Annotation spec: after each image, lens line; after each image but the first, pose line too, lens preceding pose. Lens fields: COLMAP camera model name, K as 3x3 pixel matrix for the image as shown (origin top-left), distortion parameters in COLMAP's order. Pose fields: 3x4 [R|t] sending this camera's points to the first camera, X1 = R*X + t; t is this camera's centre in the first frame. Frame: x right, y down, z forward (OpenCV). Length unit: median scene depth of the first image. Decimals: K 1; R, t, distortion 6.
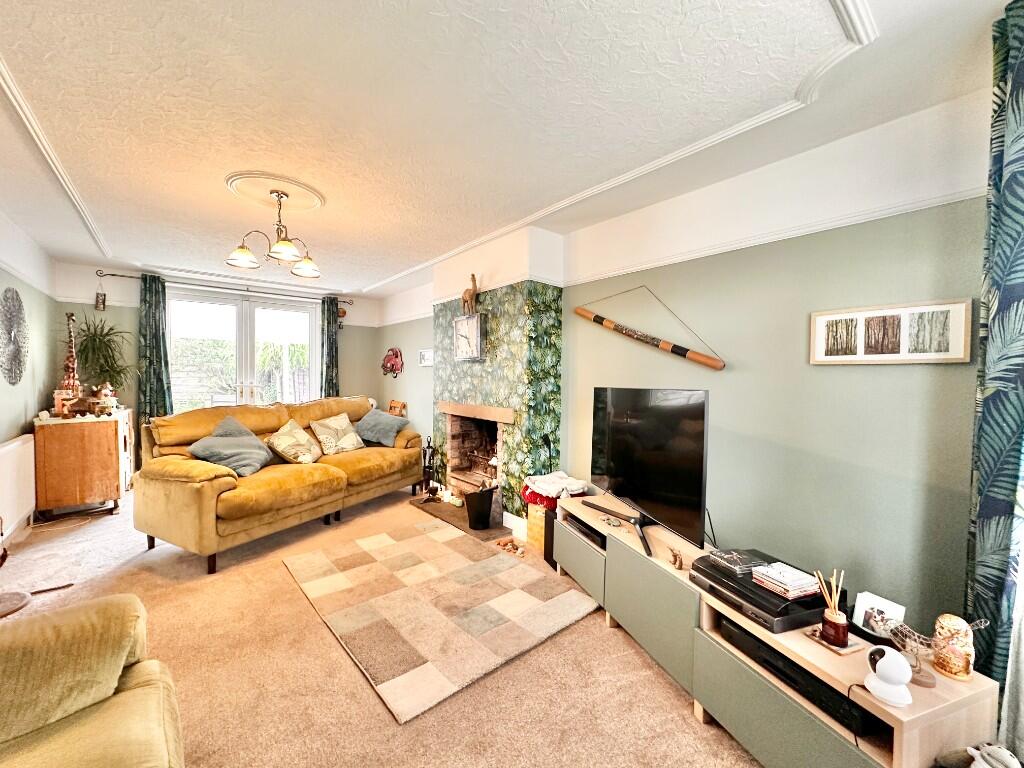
lens RADIAL K [[407.7, 0, 510.6], [0, 407.7, 383.9], [0, 0, 1]] dist [-0.003182, 0.000550]
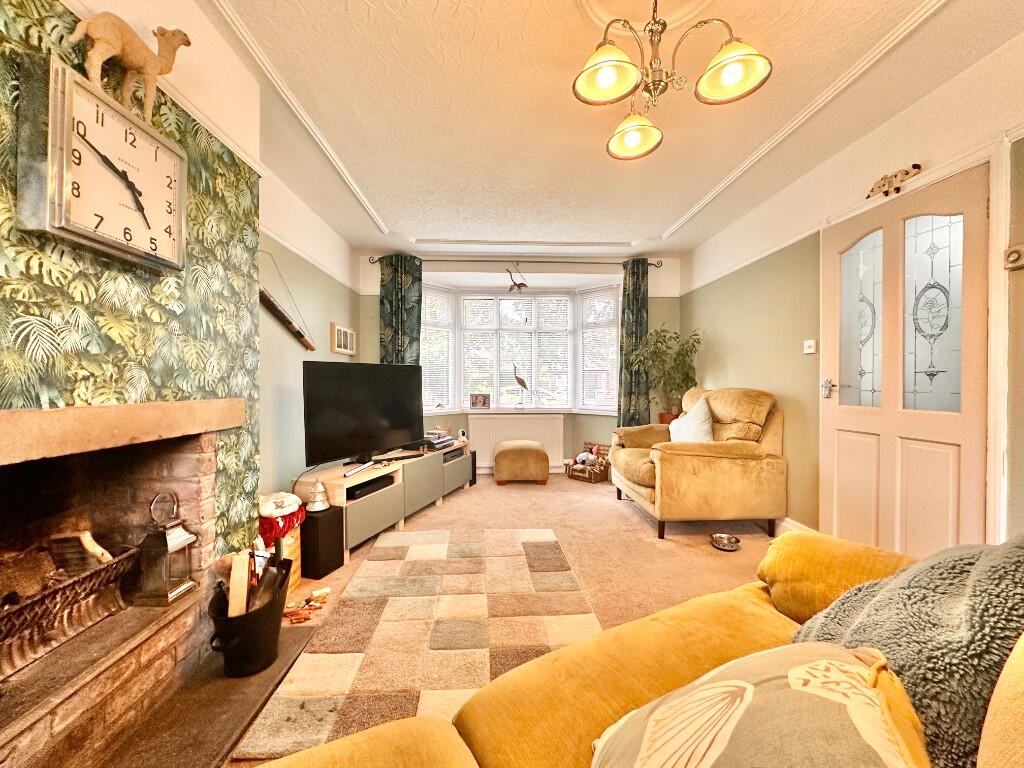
lens RADIAL K [[407.7, 0, 510.6], [0, 407.7, 383.9], [0, 0, 1]] dist [-0.003182, 0.000550]
pose [[-0.792185, -0.013633, 0.610129, -0.563575], [0.000531, 0.999735, 0.023027, 0.030748], [-0.610281, 0.018565, -0.791967, 1.157384]]
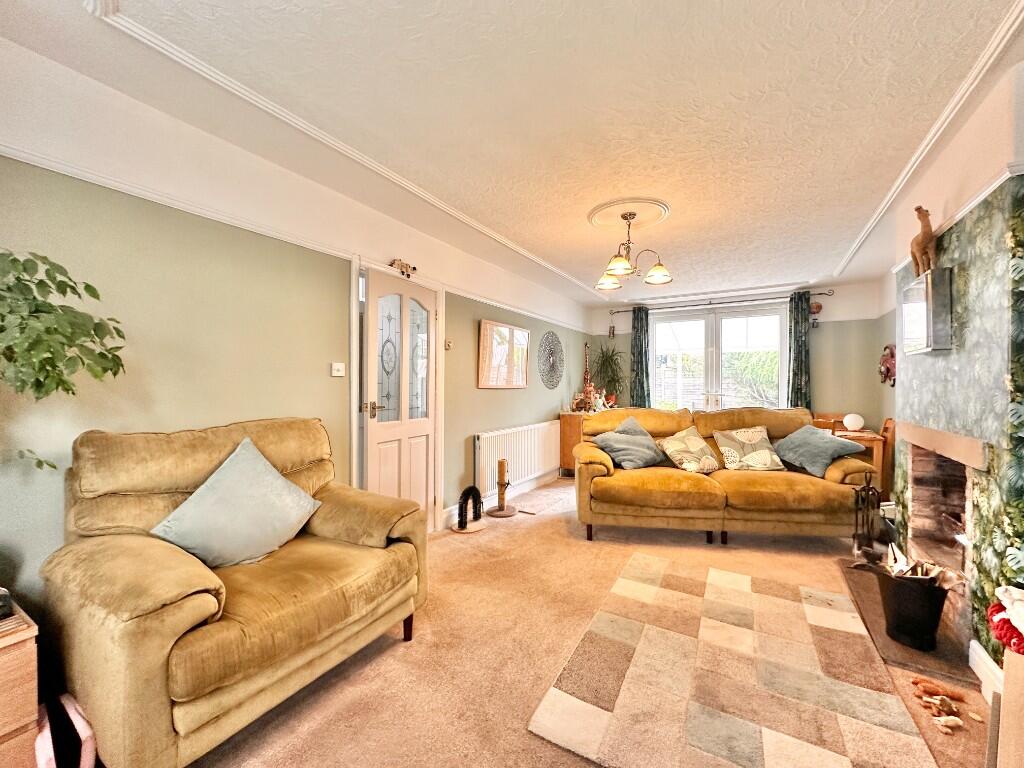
lens RADIAL K [[407.7, 0, 510.6], [0, 407.7, 383.9], [0, 0, 1]] dist [-0.003182, 0.000550]
pose [[0.330767, -0.007352, -0.943684, 0.276778], [-0.022756, 0.999617, -0.015764, 0.010337], [0.943438, 0.026689, 0.330473, 0.264618]]
